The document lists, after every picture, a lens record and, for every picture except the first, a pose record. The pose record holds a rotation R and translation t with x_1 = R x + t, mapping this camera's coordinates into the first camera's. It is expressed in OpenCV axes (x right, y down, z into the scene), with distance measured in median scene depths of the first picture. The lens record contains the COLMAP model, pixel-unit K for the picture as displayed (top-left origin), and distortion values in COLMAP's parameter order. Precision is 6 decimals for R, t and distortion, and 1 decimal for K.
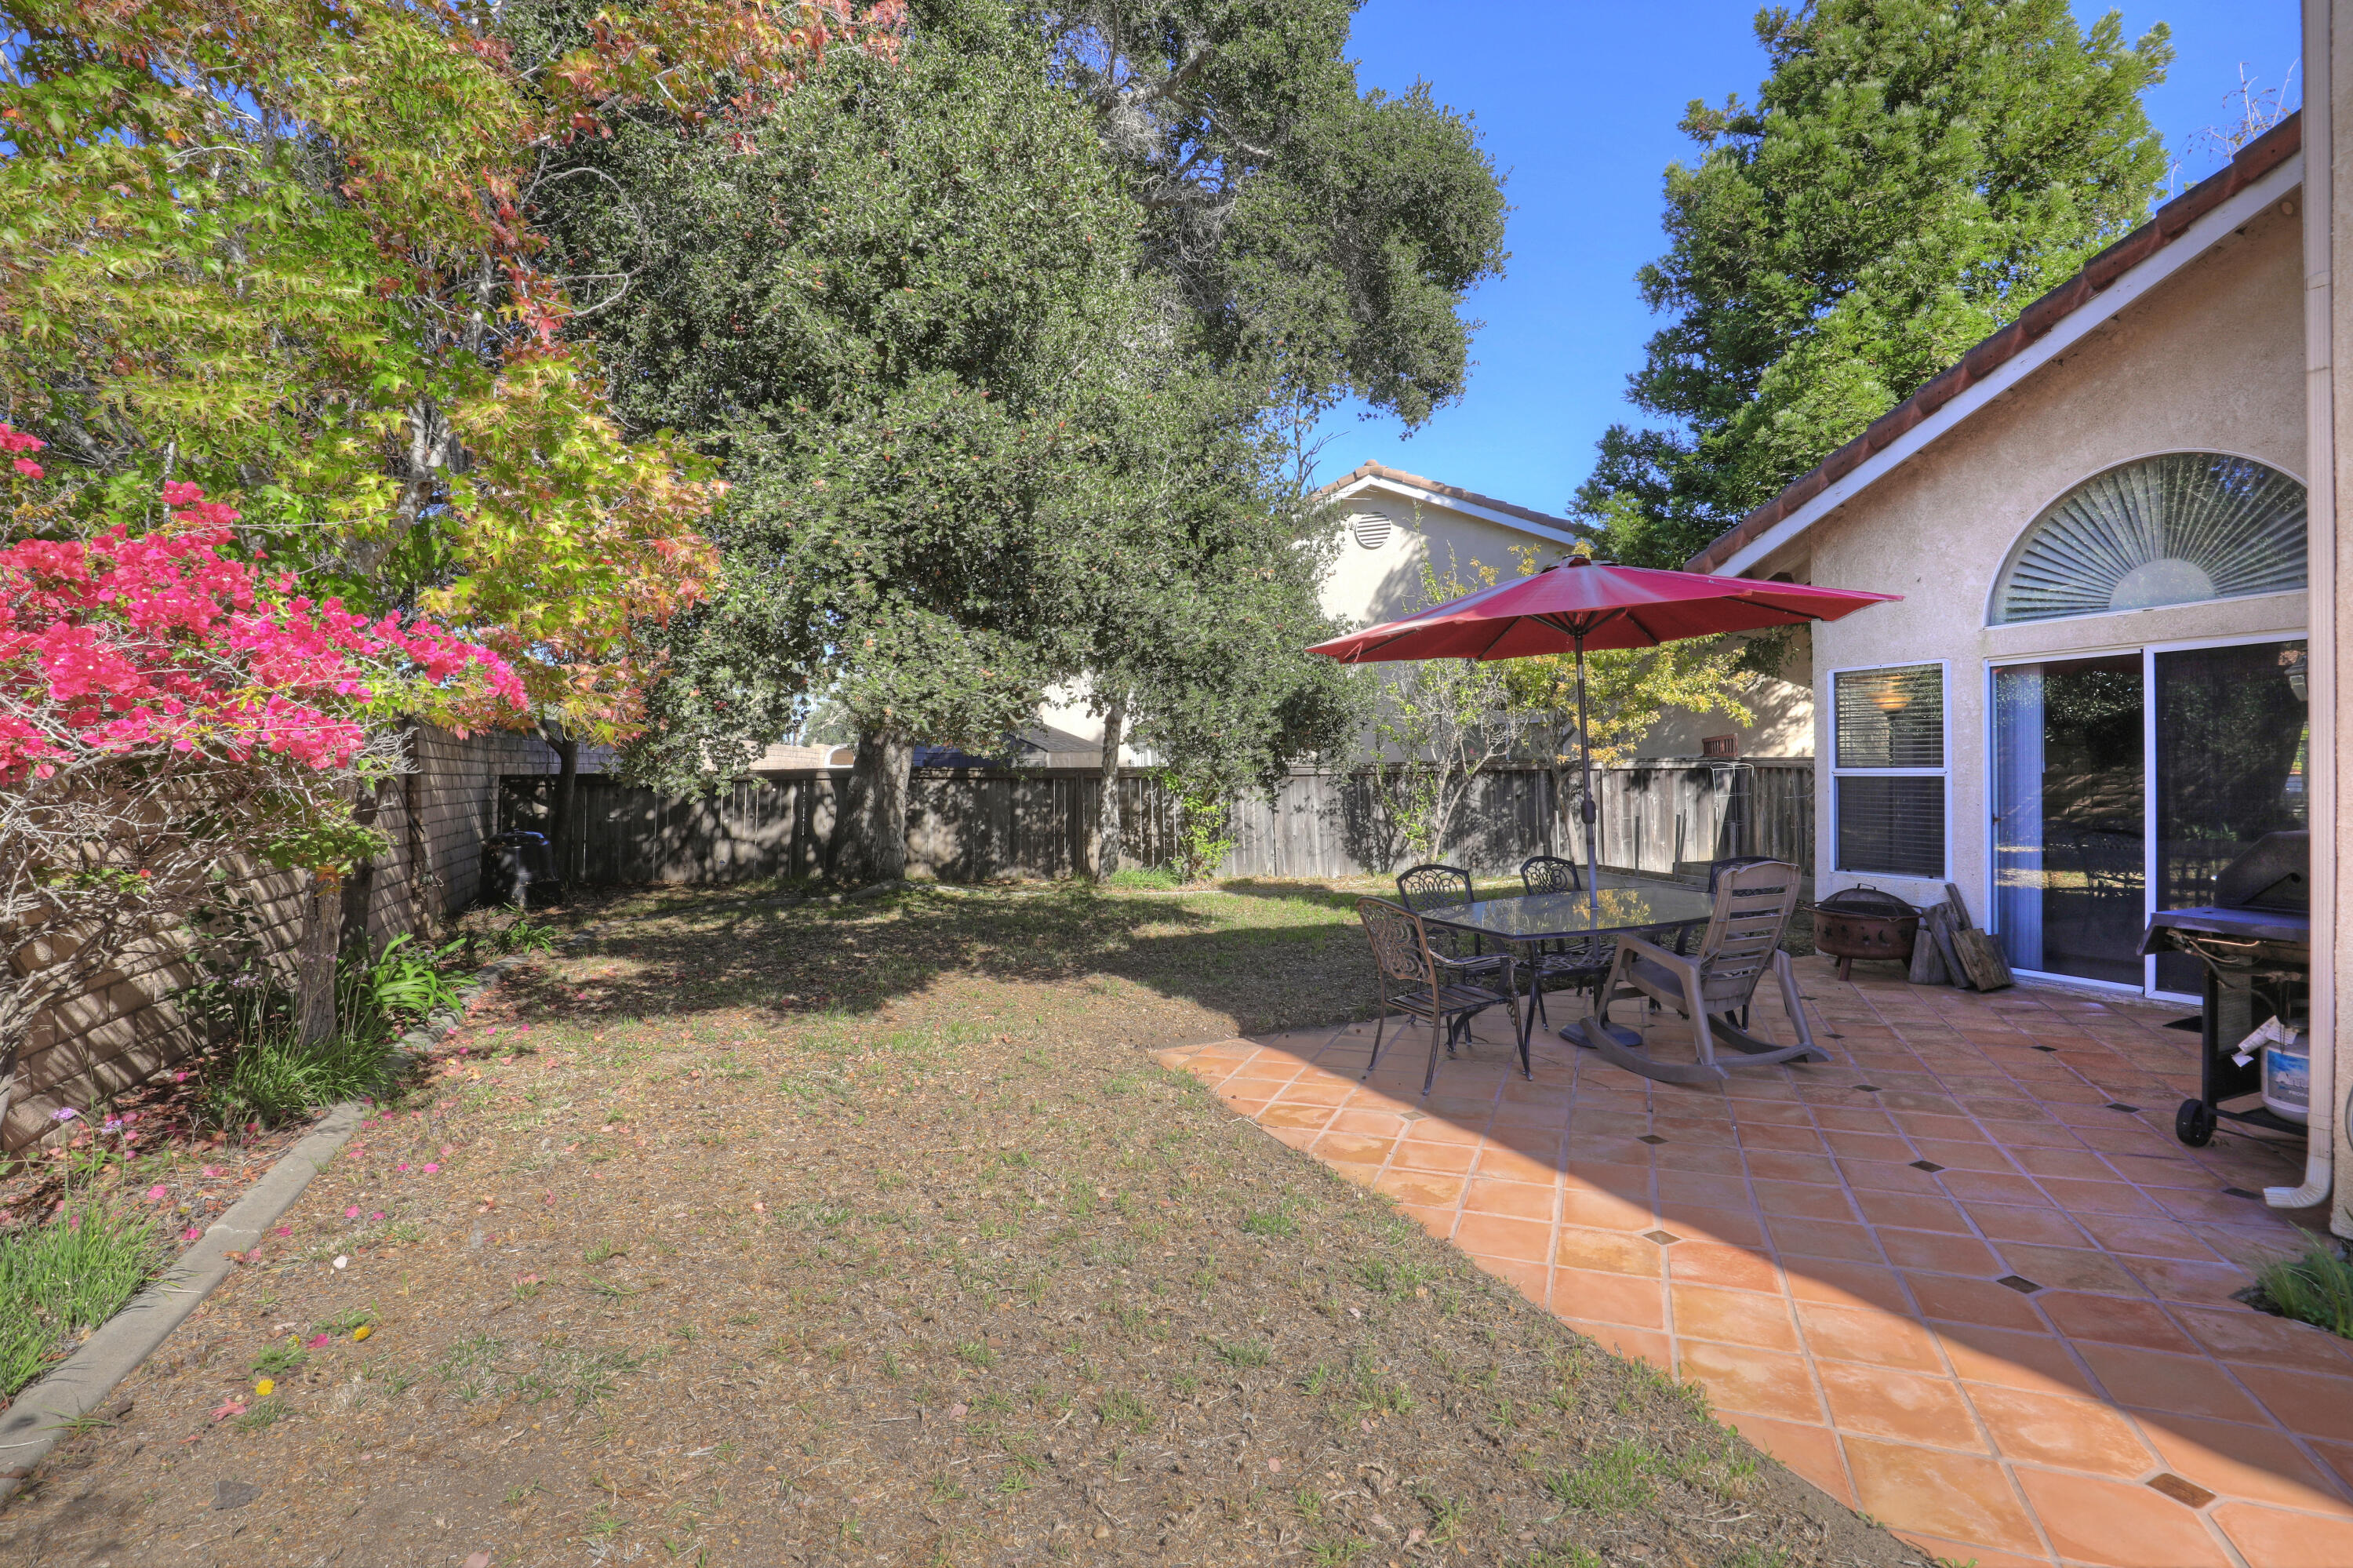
lens RADIAL K [[1102.8, 0, 1171.9], [0, 1102.8, 780.8], [0, 0, 1]] dist [-0.016405, 0.000676]
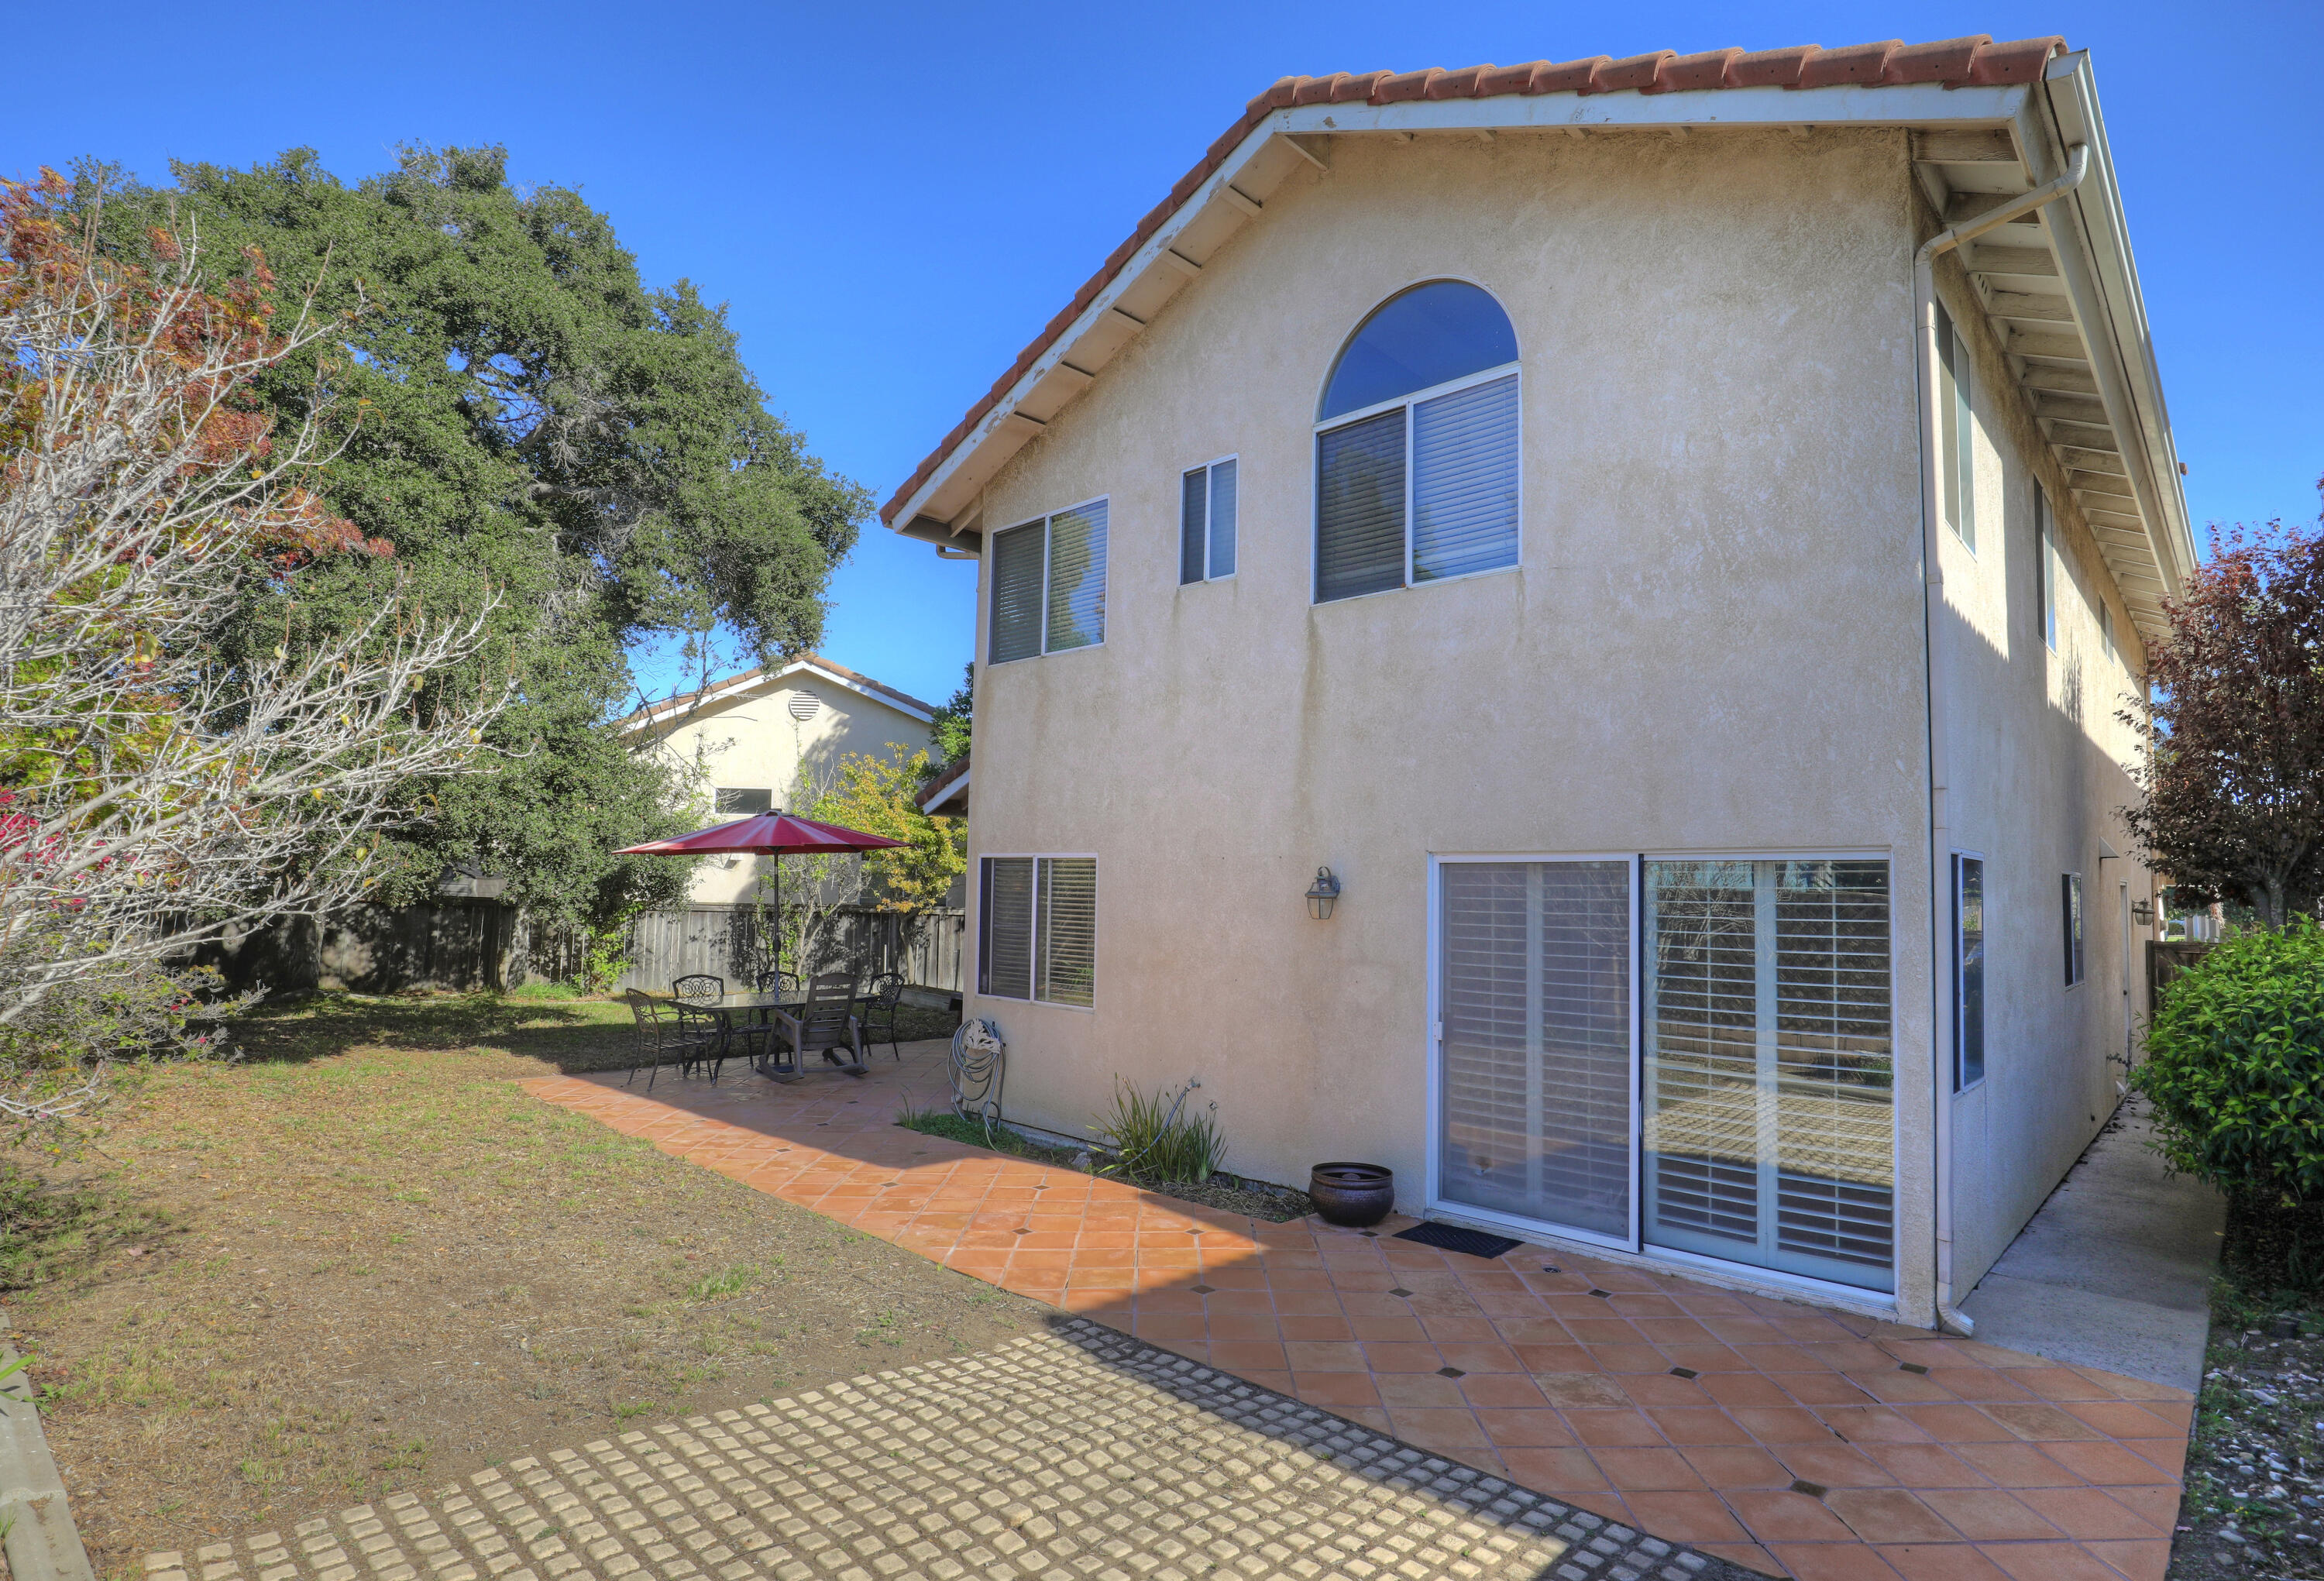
lens RADIAL K [[1184.8, 0, 1172.1], [0, 1184.8, 804.0], [0, 0, 1]] dist [-0.012987, -0.000128]
pose [[0.918780, 0.071815, 0.388183, 0.088201], [-0.037490, 0.994743, -0.095295, -0.019816], [-0.392985, 0.073002, 0.916642, -0.490241]]
